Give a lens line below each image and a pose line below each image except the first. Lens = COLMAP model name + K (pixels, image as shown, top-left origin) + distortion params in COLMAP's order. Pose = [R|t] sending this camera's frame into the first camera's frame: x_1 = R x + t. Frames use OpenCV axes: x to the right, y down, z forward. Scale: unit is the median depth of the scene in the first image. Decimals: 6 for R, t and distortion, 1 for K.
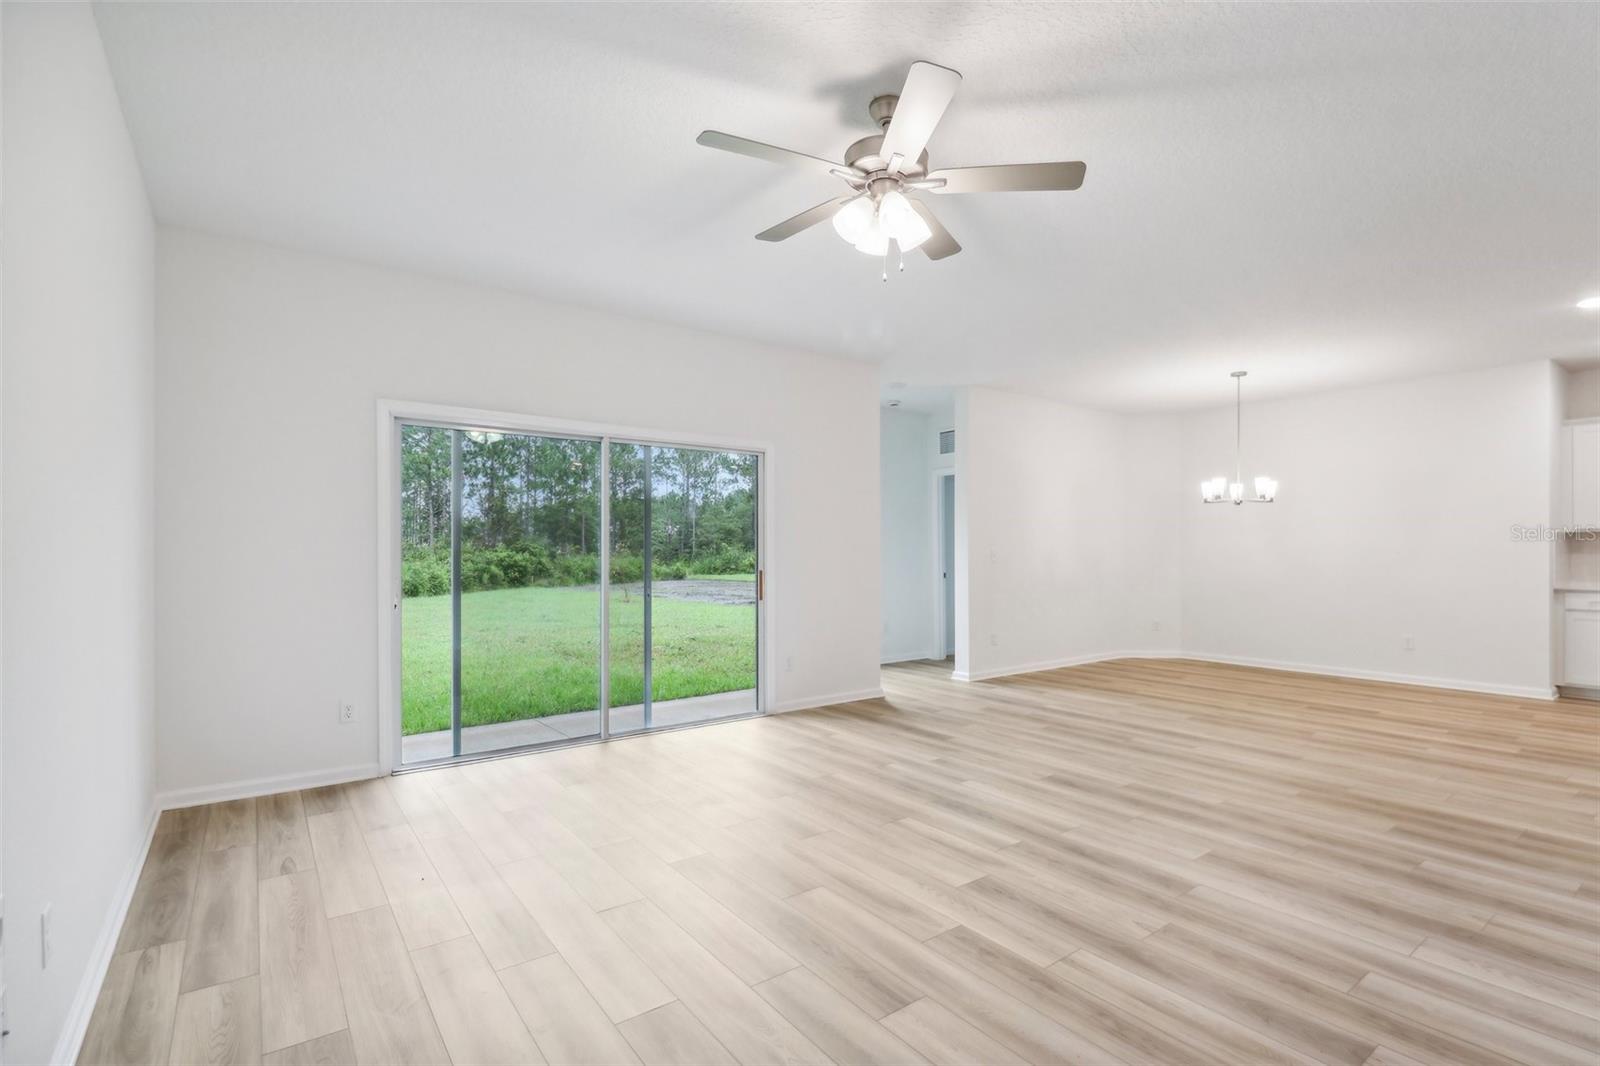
lens RADIAL K [[757.1, 0, 827.9], [0, 757.1, 537.0], [0, 0, 1]] dist [0.000984, -0.000155]
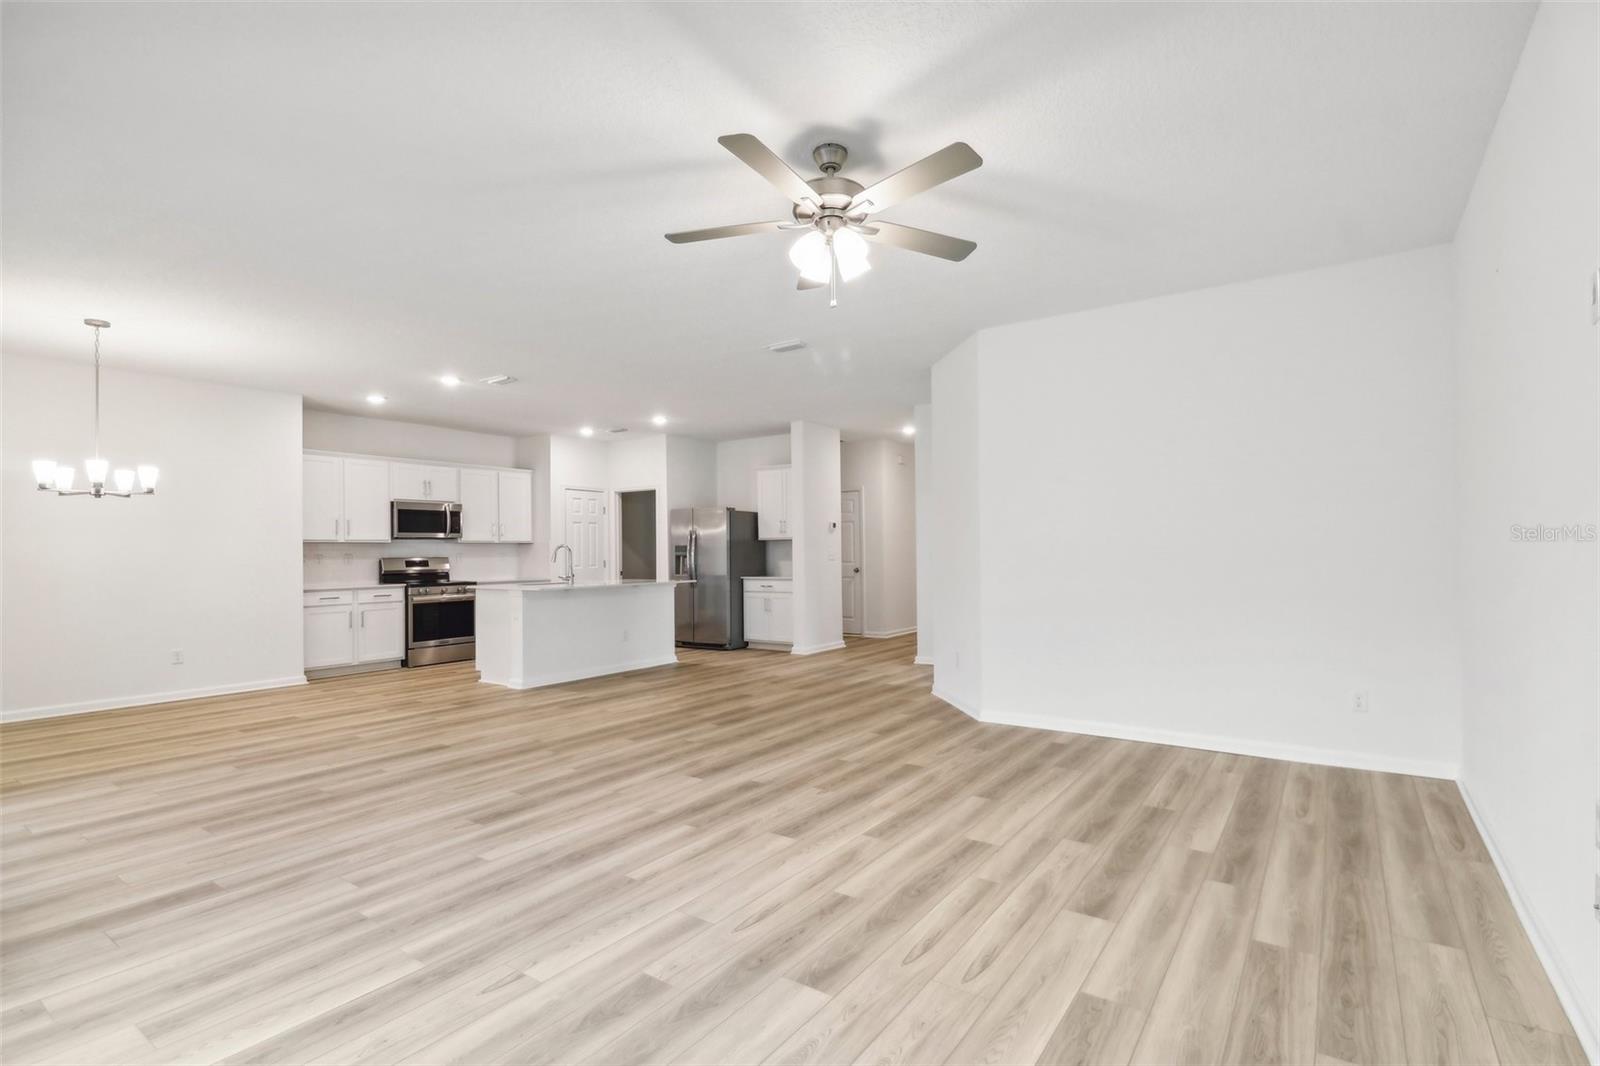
lens RADIAL K [[757.1, 0, 827.9], [0, 757.1, 537.0], [0, 0, 1]] dist [0.000984, -0.000155]
pose [[-0.330596, 0.025356, 0.943432, -0.716206], [-0.007363, 0.999539, -0.029445, 0.024353], [-0.943744, -0.016681, -0.330257, 1.016904]]
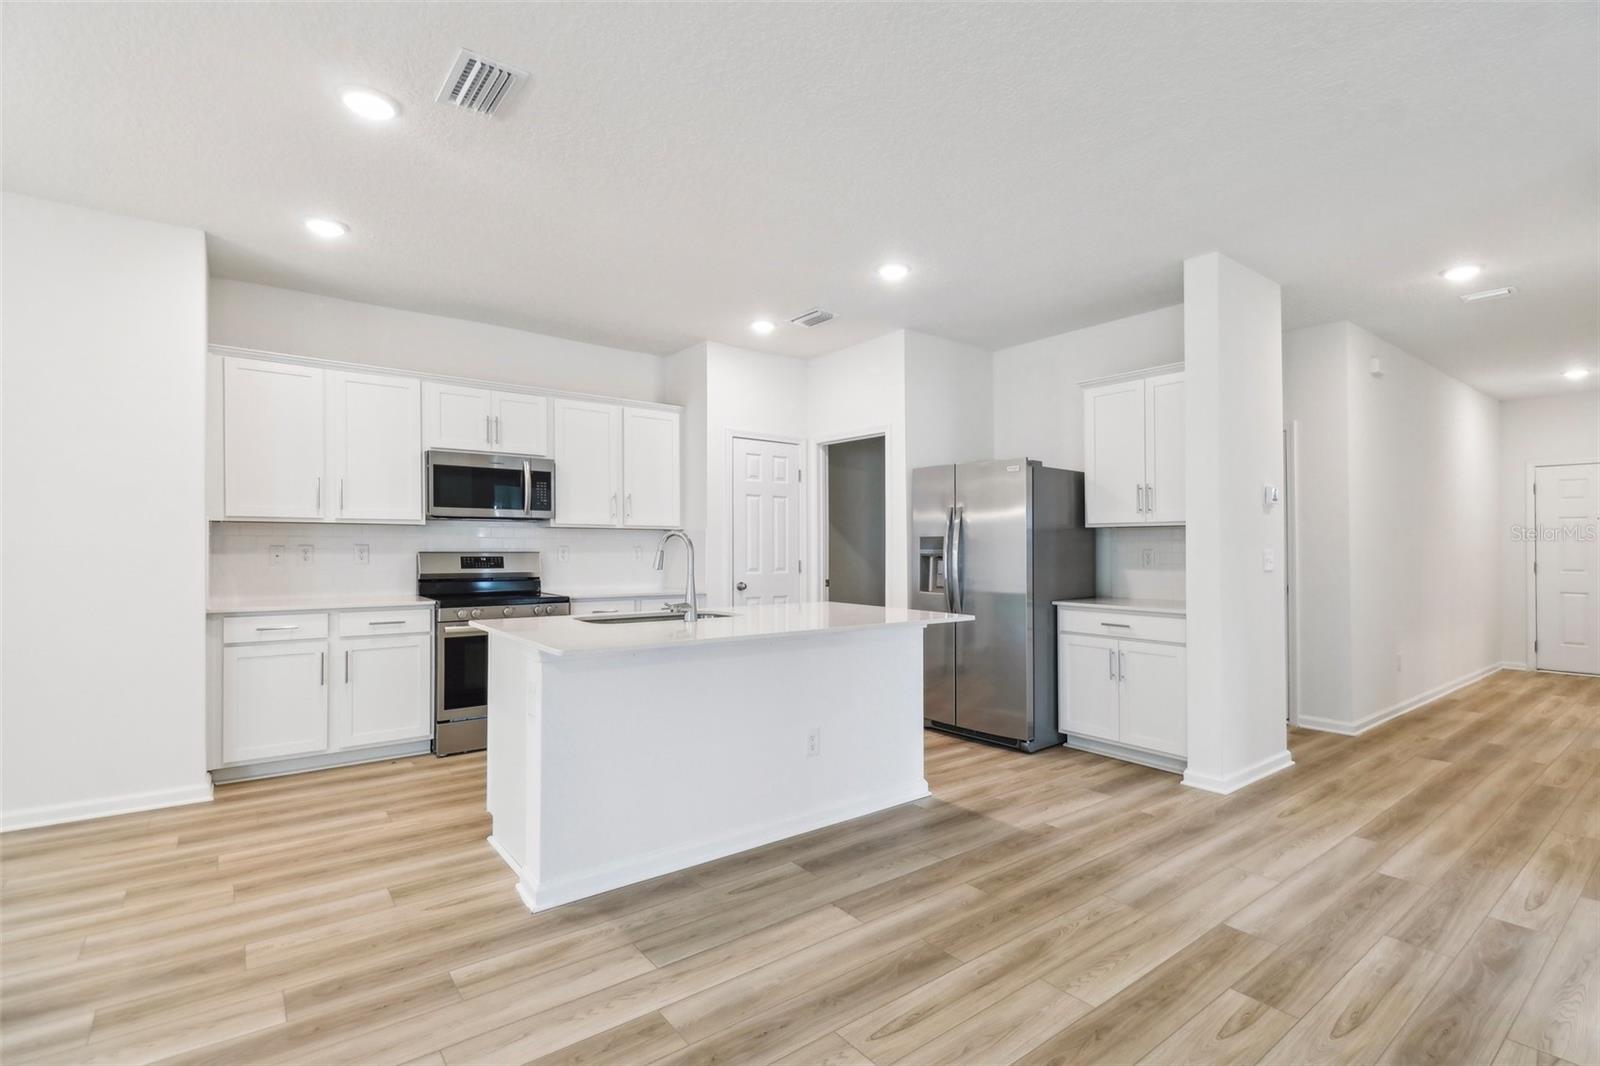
lens RADIAL K [[757.1, 0, 827.9], [0, 757.1, 537.0], [0, 0, 1]] dist [0.000984, -0.000155]
pose [[-0.029016, 0.016840, 0.999437, 0.549158], [-0.024163, 0.999554, -0.017543, 0.010217], [-0.999287, -0.024658, -0.028596, 0.859655]]
